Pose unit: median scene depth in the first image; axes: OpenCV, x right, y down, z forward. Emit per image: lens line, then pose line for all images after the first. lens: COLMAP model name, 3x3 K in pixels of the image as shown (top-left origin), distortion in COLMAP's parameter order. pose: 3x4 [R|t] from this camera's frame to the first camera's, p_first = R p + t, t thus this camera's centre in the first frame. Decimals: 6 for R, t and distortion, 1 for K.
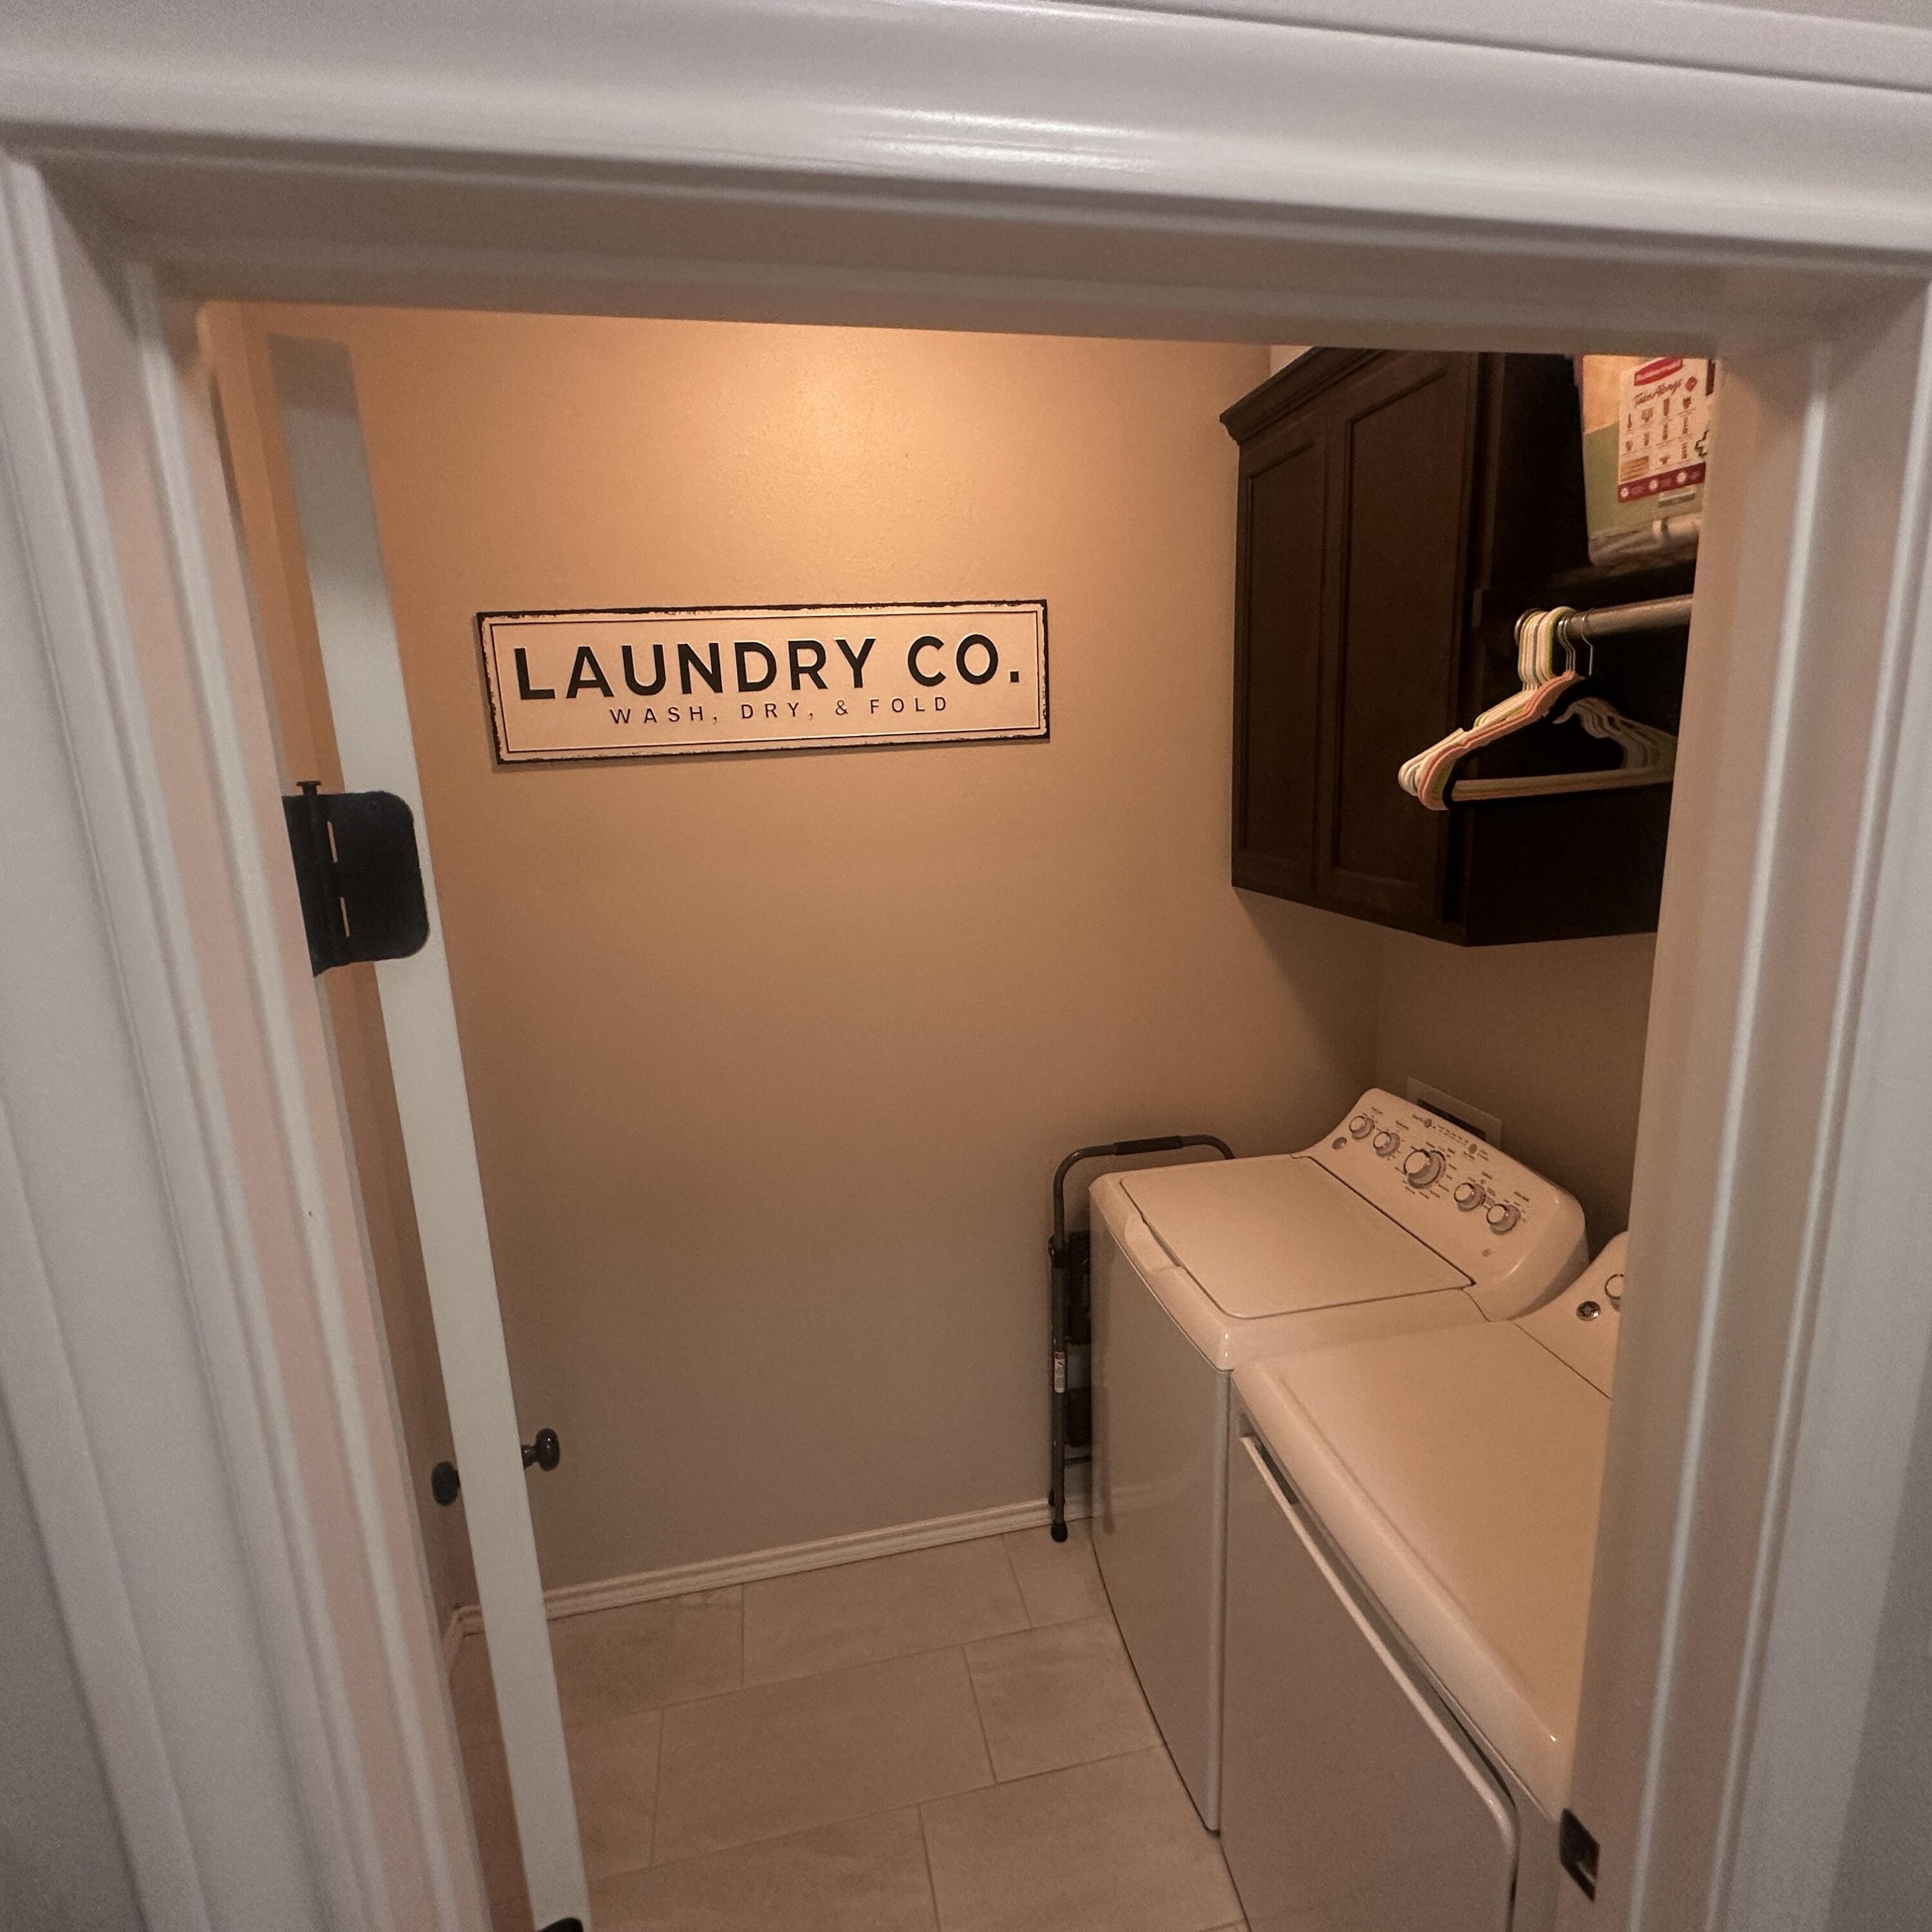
lens RADIAL K [[1031.1, 0, 966.5], [0, 1031.1, 970.7], [0, 0, 1]] dist [0.000062, -0.000012]
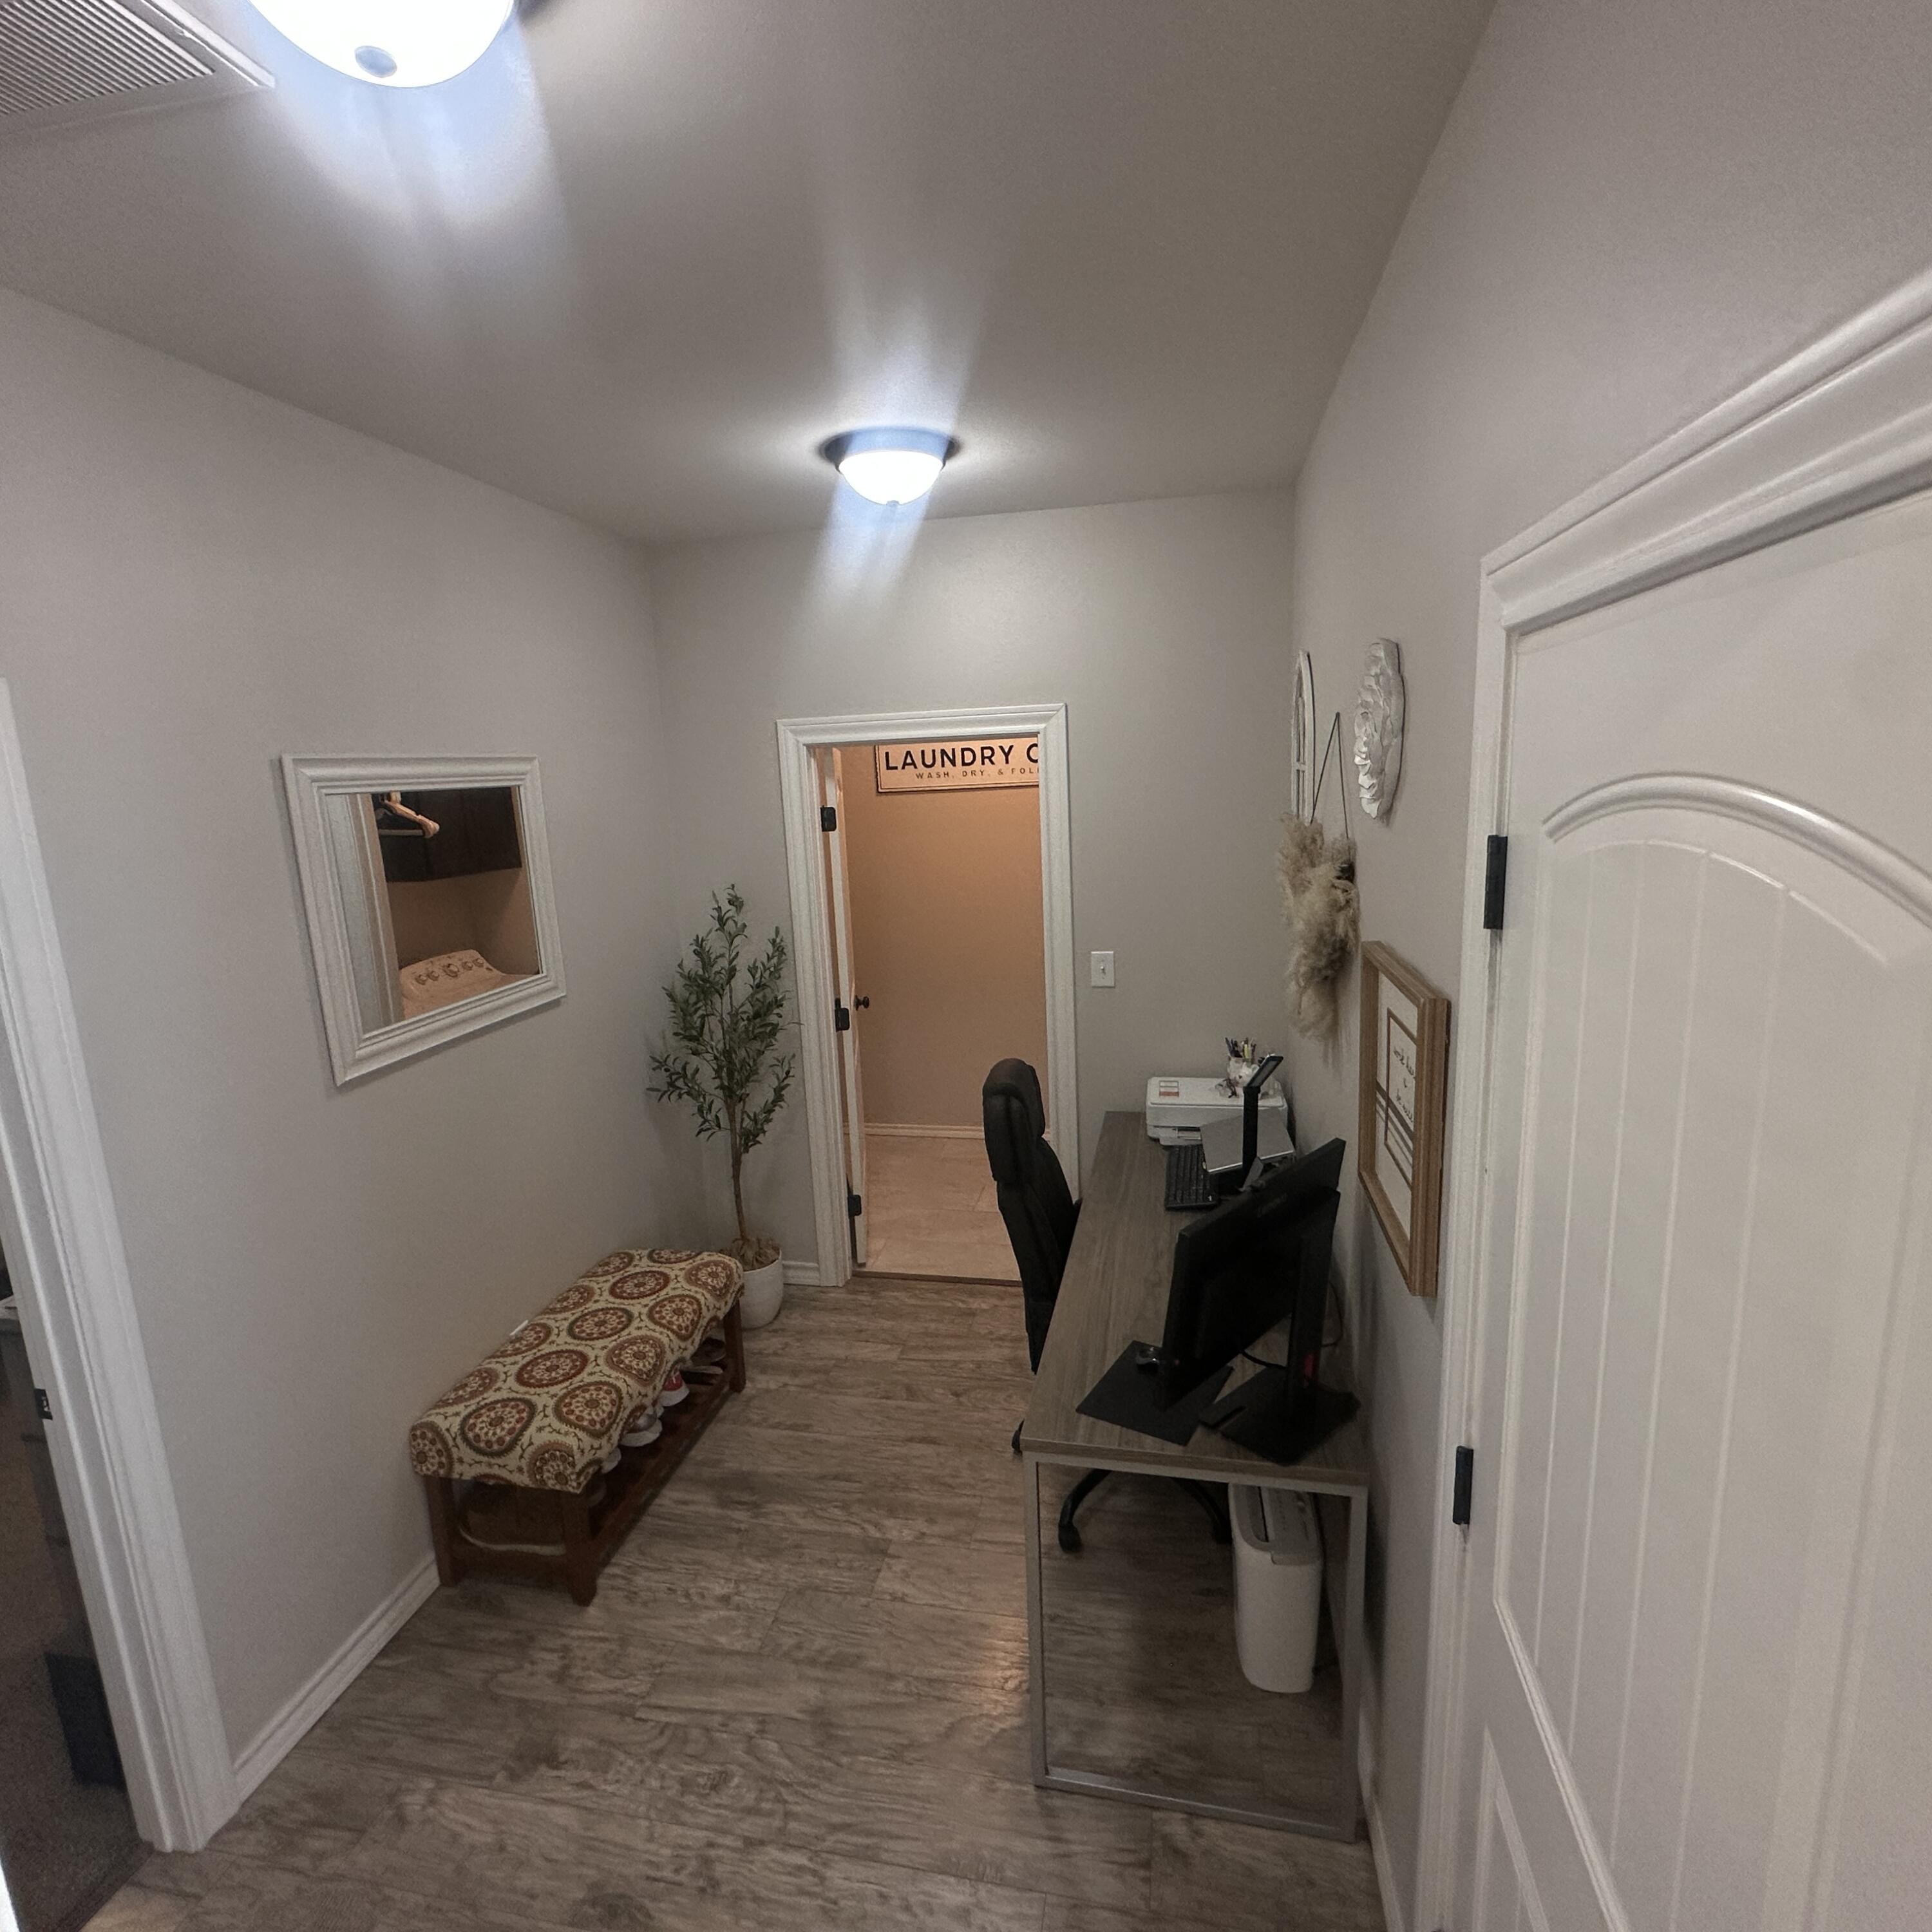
lens RADIAL K [[1031.1, 0, 965.4], [0, 1031.1, 963.2], [0, 0, 1]] dist [0.000062, -0.000012]
pose [[0.916351, 0.076965, -0.392908, 0.877388], [-0.081034, 0.996692, 0.006247, 0.217998], [0.392089, 0.026115, 0.919556, -1.432502]]
